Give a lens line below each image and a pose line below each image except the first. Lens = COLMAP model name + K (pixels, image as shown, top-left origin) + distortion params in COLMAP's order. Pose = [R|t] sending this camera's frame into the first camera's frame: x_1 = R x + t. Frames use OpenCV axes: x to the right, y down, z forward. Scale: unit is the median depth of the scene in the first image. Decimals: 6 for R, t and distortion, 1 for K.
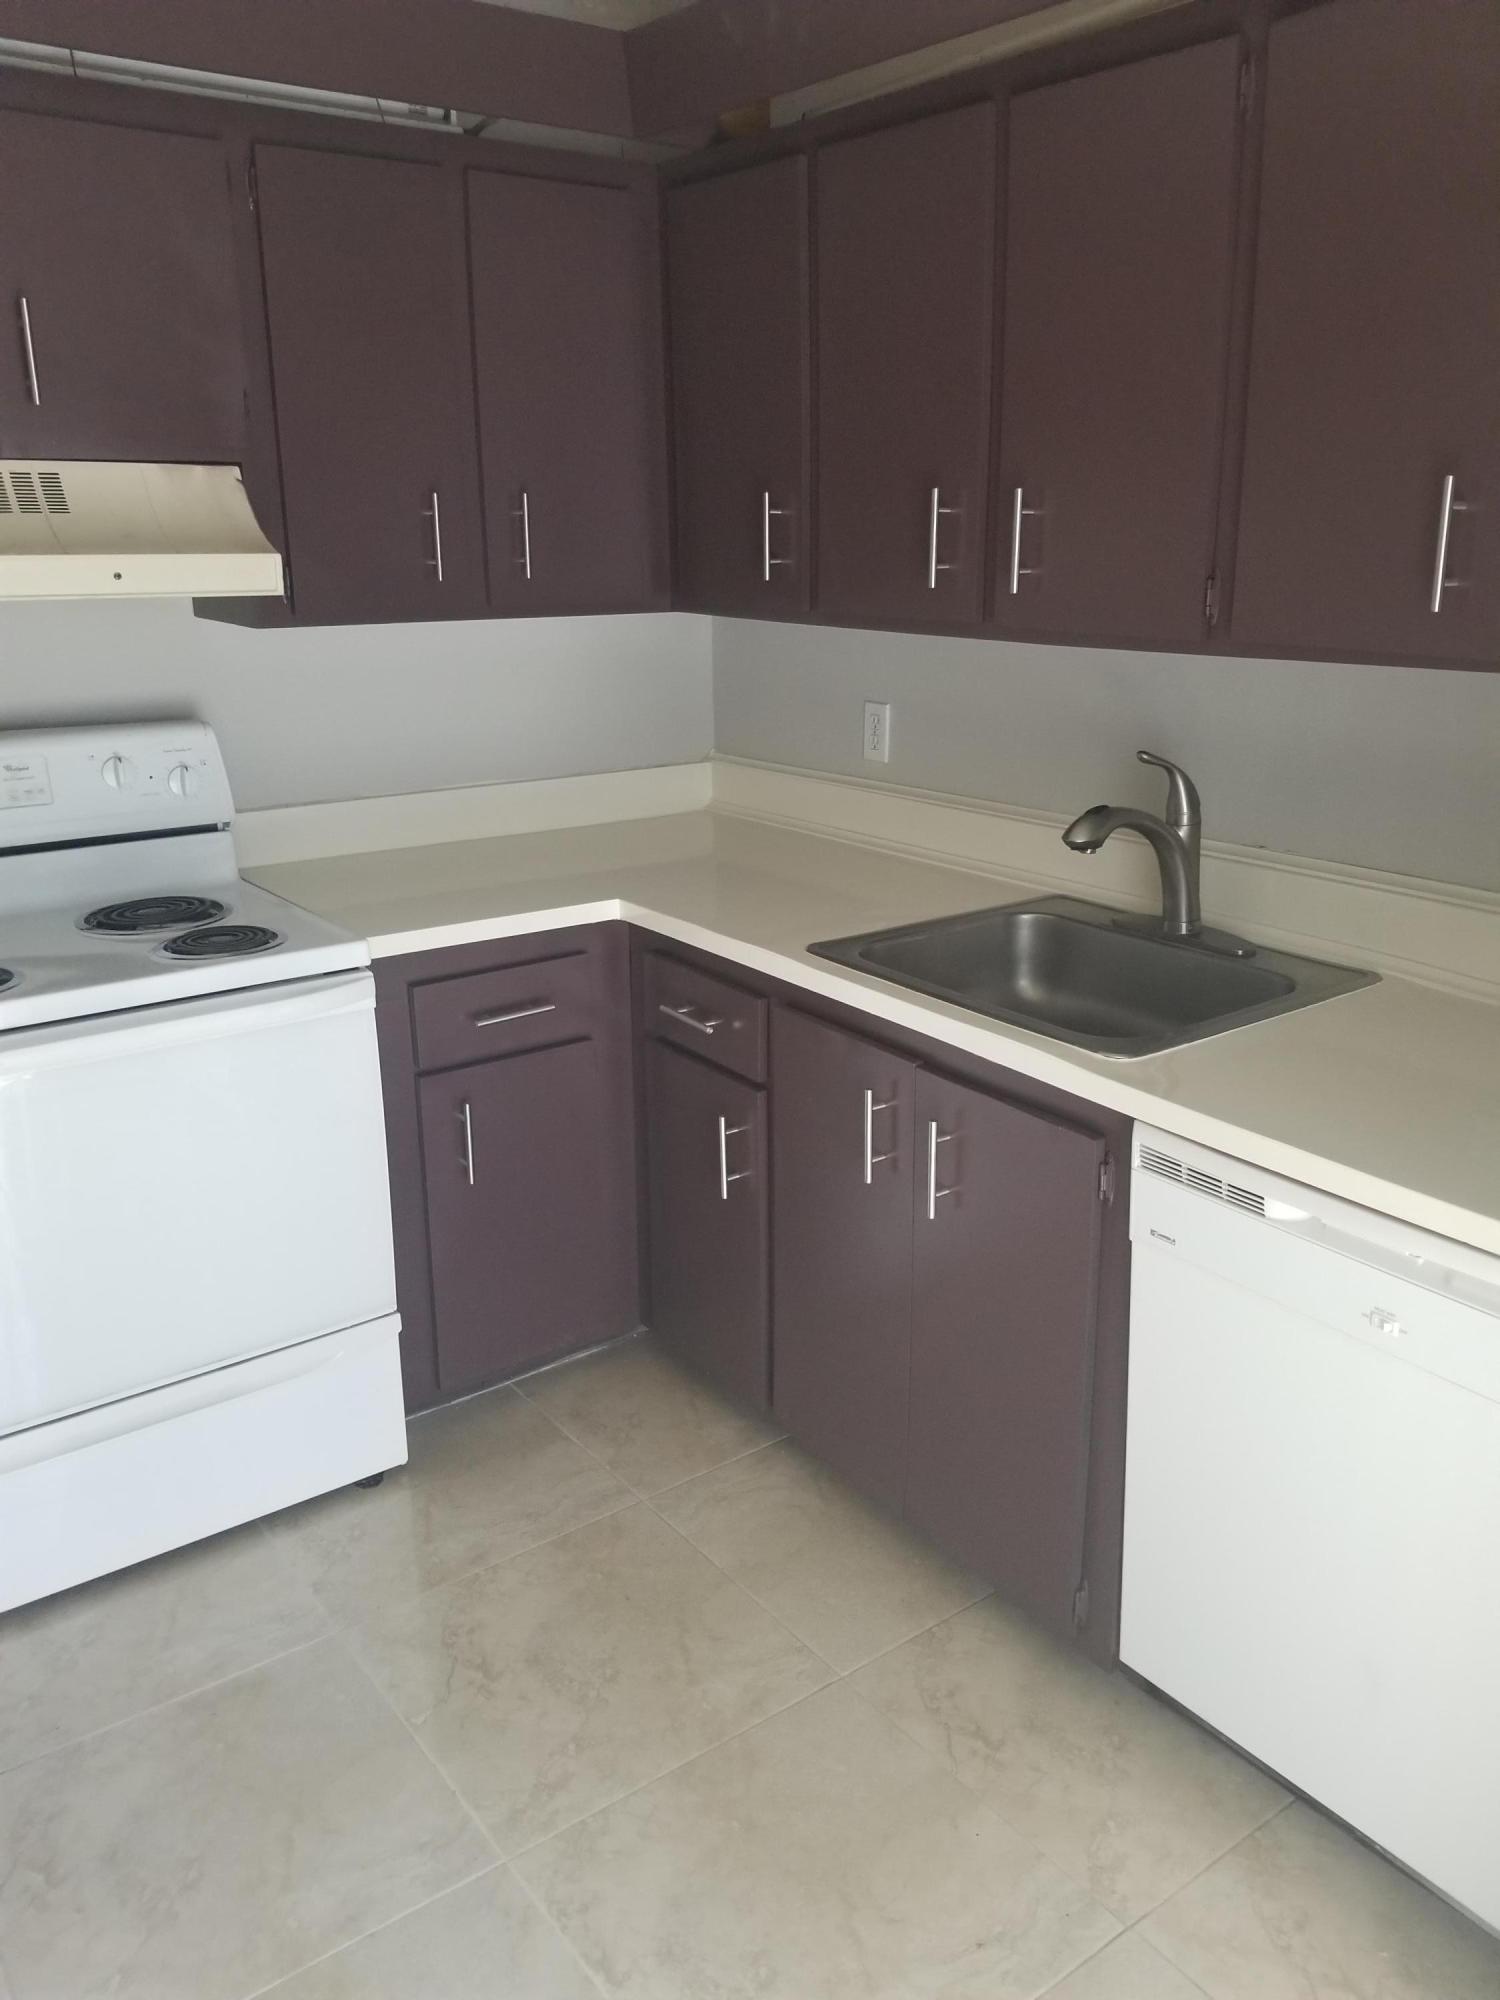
lens RADIAL K [[1619.8, 0, 752.8], [0, 1619.8, 961.4], [0, 0, 1]] dist [0.029278, 0.000656]
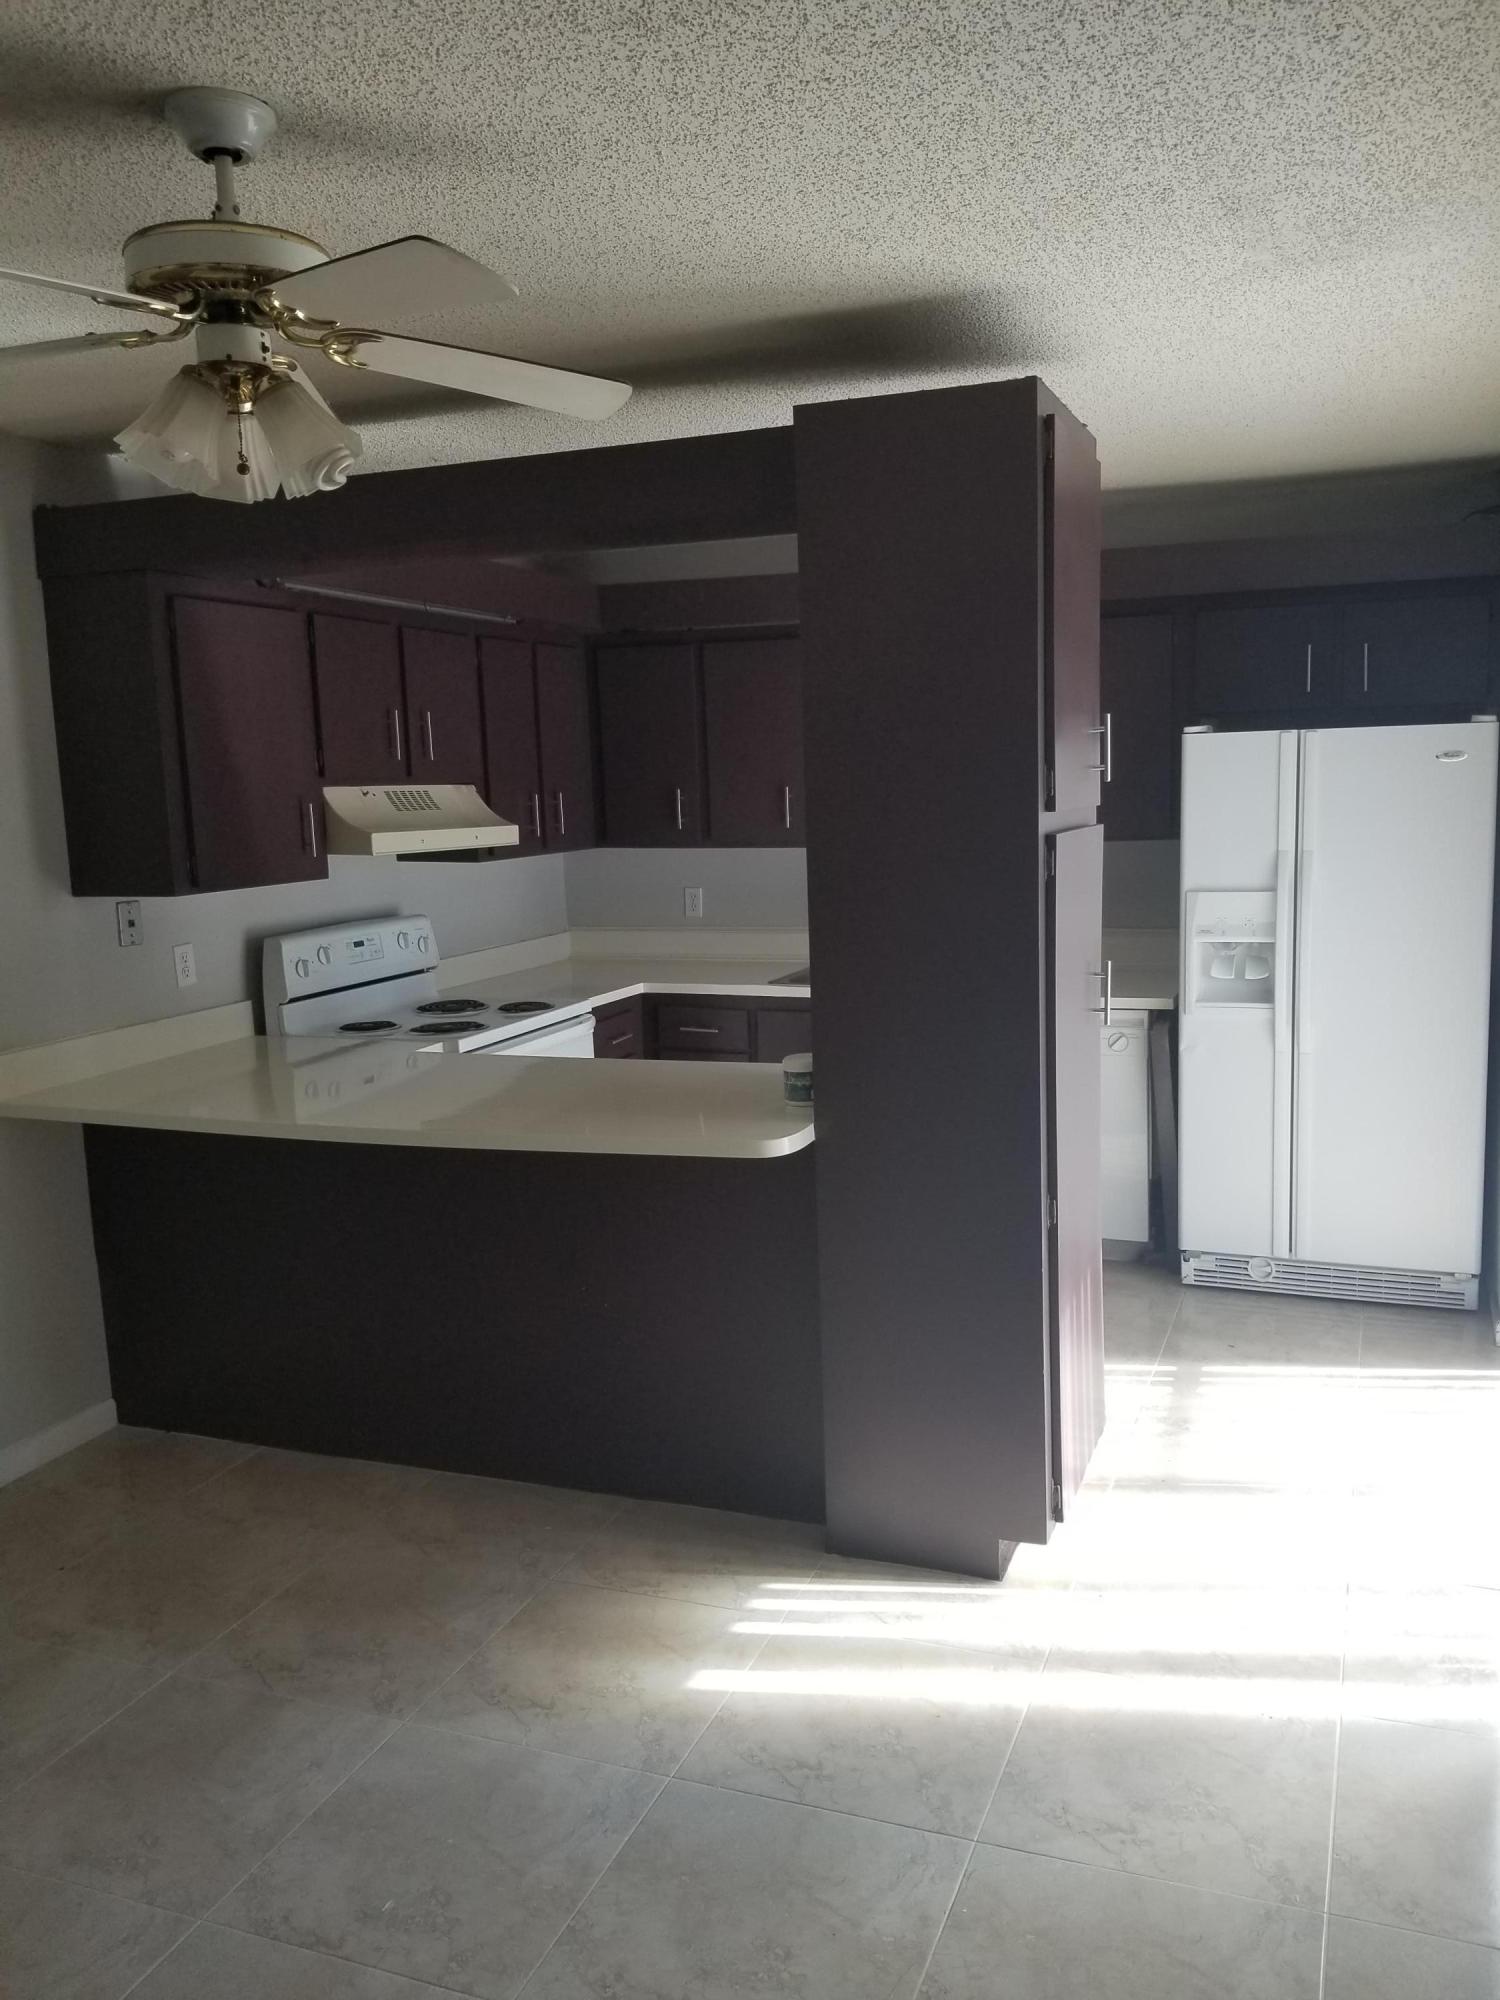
lens RADIAL K [[1578.3, 0, 750.0], [0, 1578.3, 1000.0], [0, 0, 1]] dist [0.005059, 0.001283]
pose [[0.839684, -0.100263, 0.533740, -1.095092], [0.171828, 0.981369, -0.085970, 0.189124], [-0.515176, 0.163899, 0.841267, -0.793716]]
